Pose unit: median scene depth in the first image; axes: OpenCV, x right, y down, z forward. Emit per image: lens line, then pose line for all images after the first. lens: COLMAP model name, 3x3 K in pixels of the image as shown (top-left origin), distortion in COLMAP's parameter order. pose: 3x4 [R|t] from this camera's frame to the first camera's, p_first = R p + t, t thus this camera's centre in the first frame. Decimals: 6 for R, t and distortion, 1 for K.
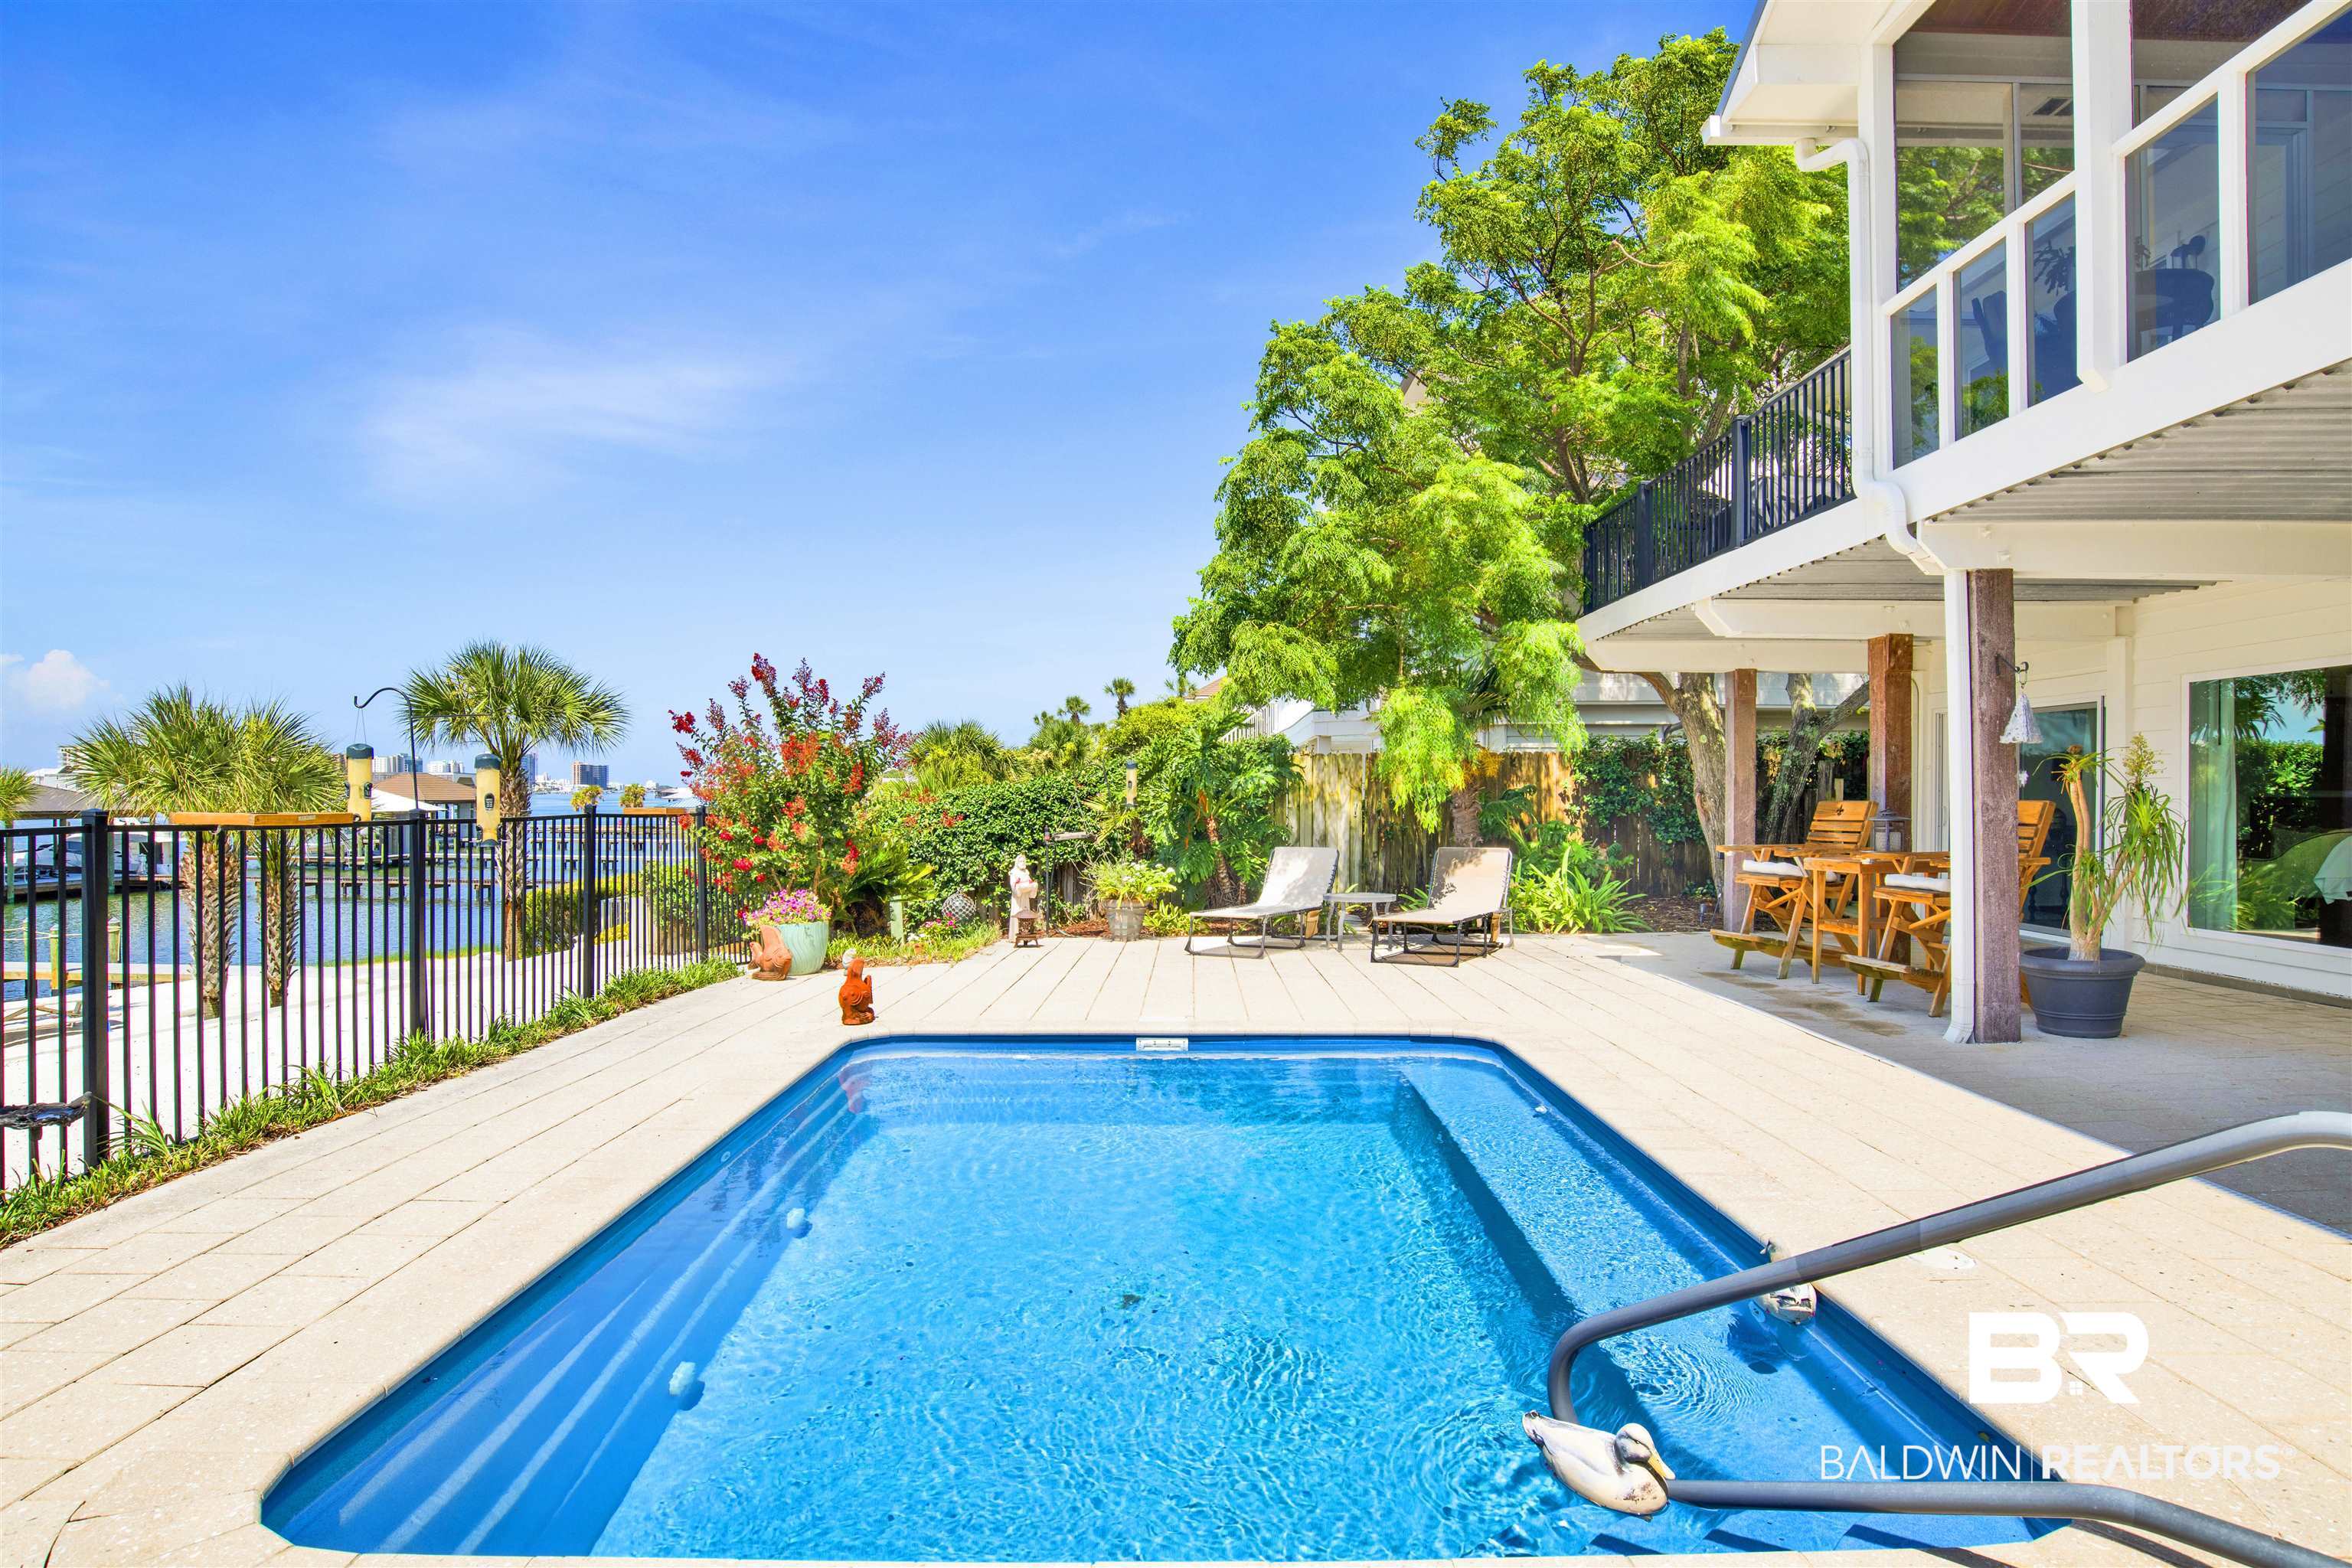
lens RADIAL K [[1260.0, 0, 1180.0], [0, 1260.0, 776.0], [0, 0, 1]] dist [-0.060179, -0.000702]
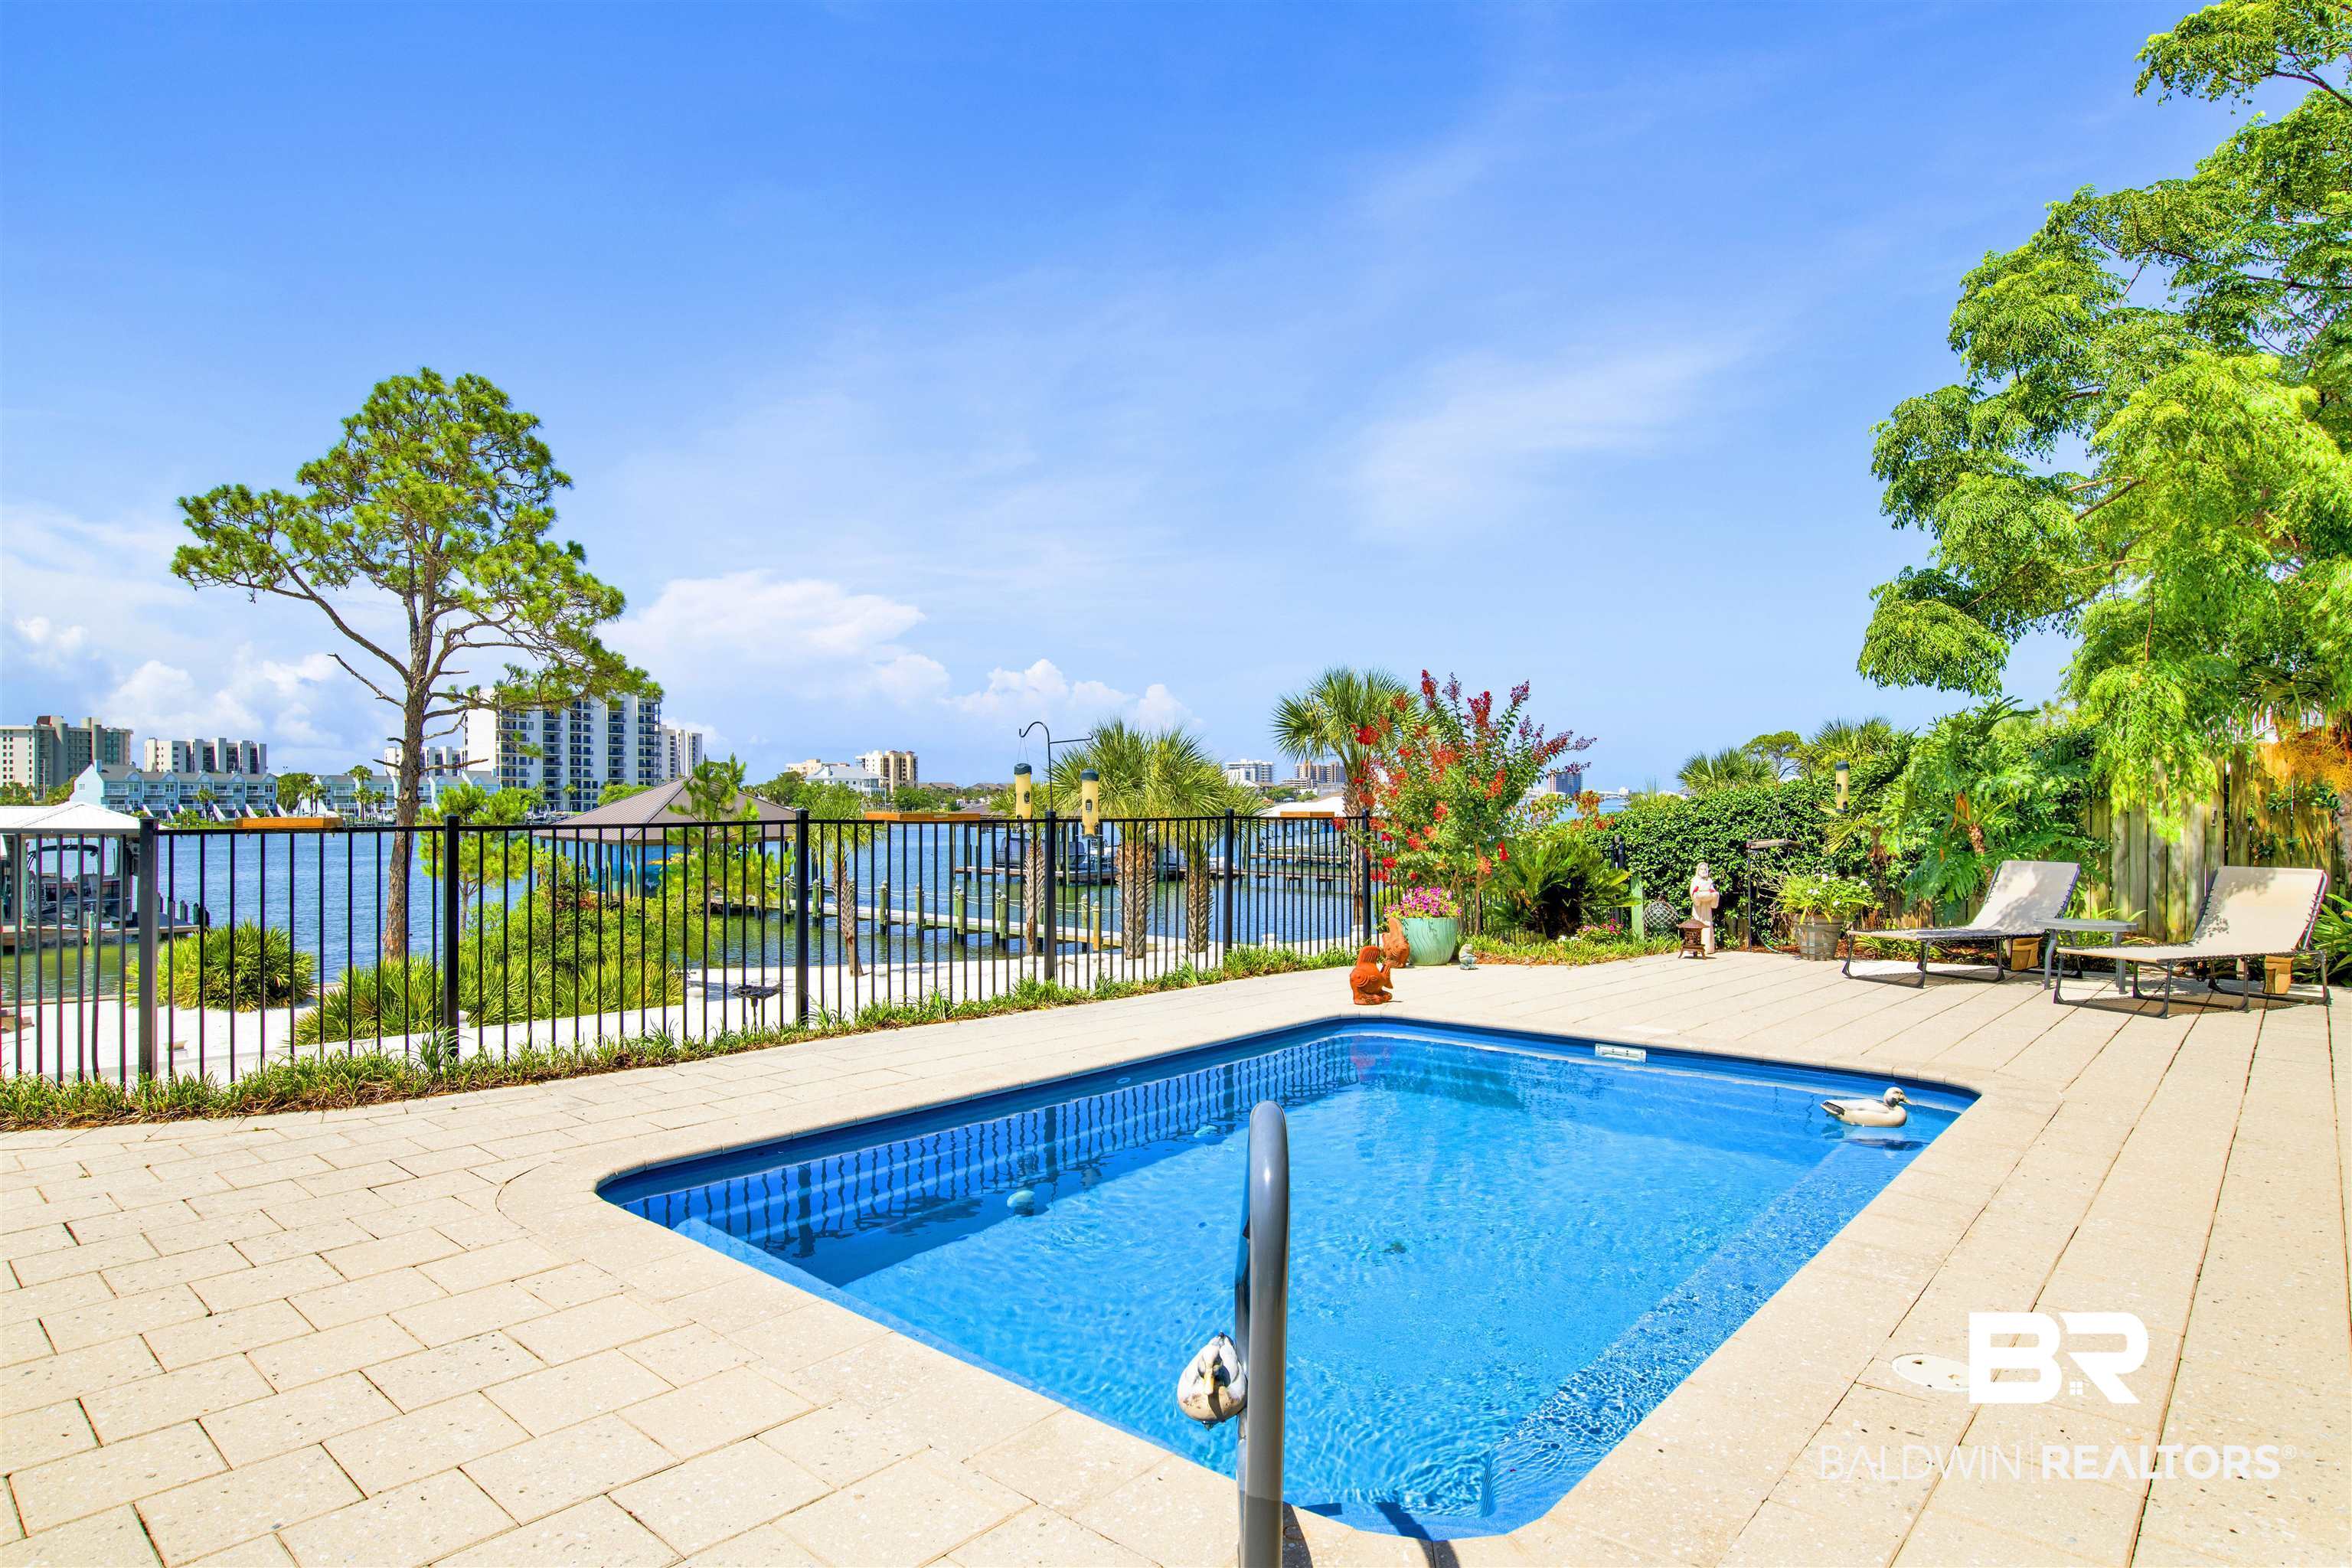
lens RADIAL K [[1300.6, 0, 1176.5], [0, 1300.6, 795.8], [0, 0, 1]] dist [-0.061561, -0.001649]
pose [[0.737139, -0.004993, -0.675723, 0.240422], [0.012194, 0.999908, 0.005913, 0.001862], [0.675631, -0.012599, 0.737132, 0.017932]]
